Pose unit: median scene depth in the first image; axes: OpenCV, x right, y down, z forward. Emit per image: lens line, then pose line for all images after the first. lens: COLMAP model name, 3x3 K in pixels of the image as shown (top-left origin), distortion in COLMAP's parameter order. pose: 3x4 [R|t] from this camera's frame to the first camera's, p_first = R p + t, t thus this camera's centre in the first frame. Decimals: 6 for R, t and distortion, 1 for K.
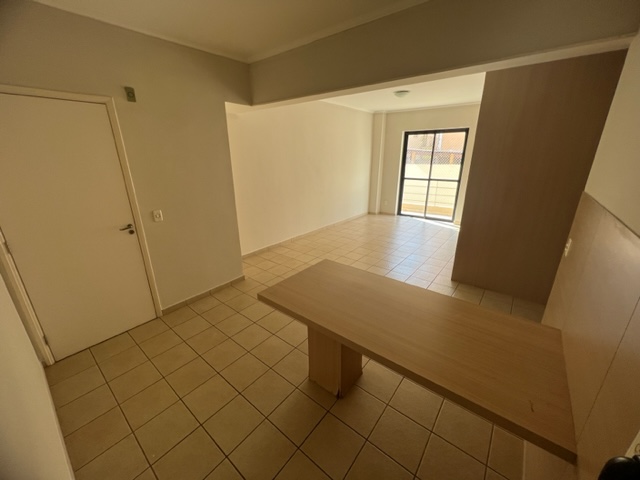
lens RADIAL K [[256.2, 0, 320.0], [0, 256.2, 240.0], [0, 0, 1]] dist [0.001055, 0.000111]
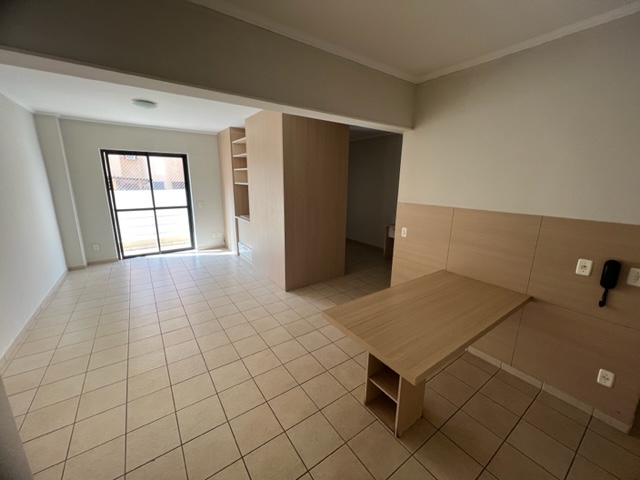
lens RADIAL K [[256.2, 0, 319.8], [0, 256.2, 237.8], [0, 0, 1]] dist [-0.003401, 0.000005]
pose [[0.275000, -0.203221, 0.939721, -0.238422], [0.293421, 0.948516, 0.119257, -0.083251], [-0.915576, 0.242938, 0.320471, 0.247041]]
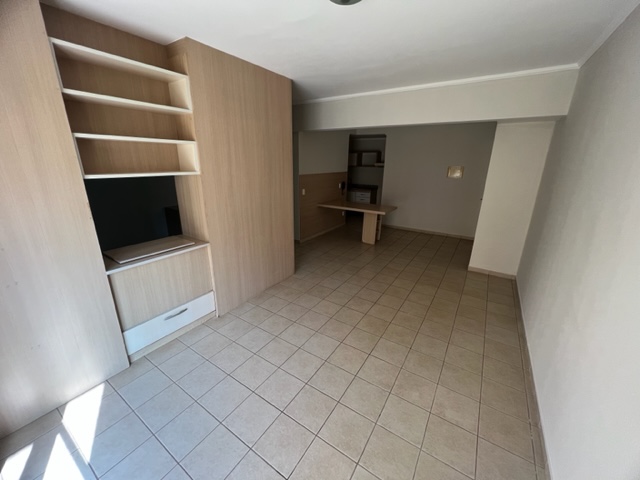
lens RADIAL K [[256.2, 0, 319.8], [0, 256.2, 237.8], [0, 0, 1]] dist [-0.003401, 0.000005]
pose [[-0.995840, 0.021923, -0.088441, 0.268580], [-0.033588, 0.813951, 0.579961, -0.342214], [0.084701, 0.580519, -0.809829, 0.990505]]
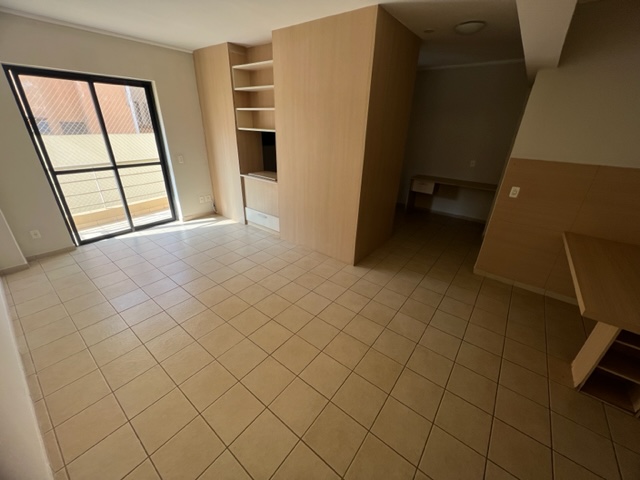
lens RADIAL K [[257.0, 0, 317.9], [0, 257.0, 235.4], [0, 0, 1]] dist [-0.001748, 0.000025]
pose [[-0.011827, -0.396858, 0.917804, -0.169514], [0.292410, 0.876372, 0.382711, -0.187192], [-0.956220, 0.272902, 0.105680, 0.539504]]
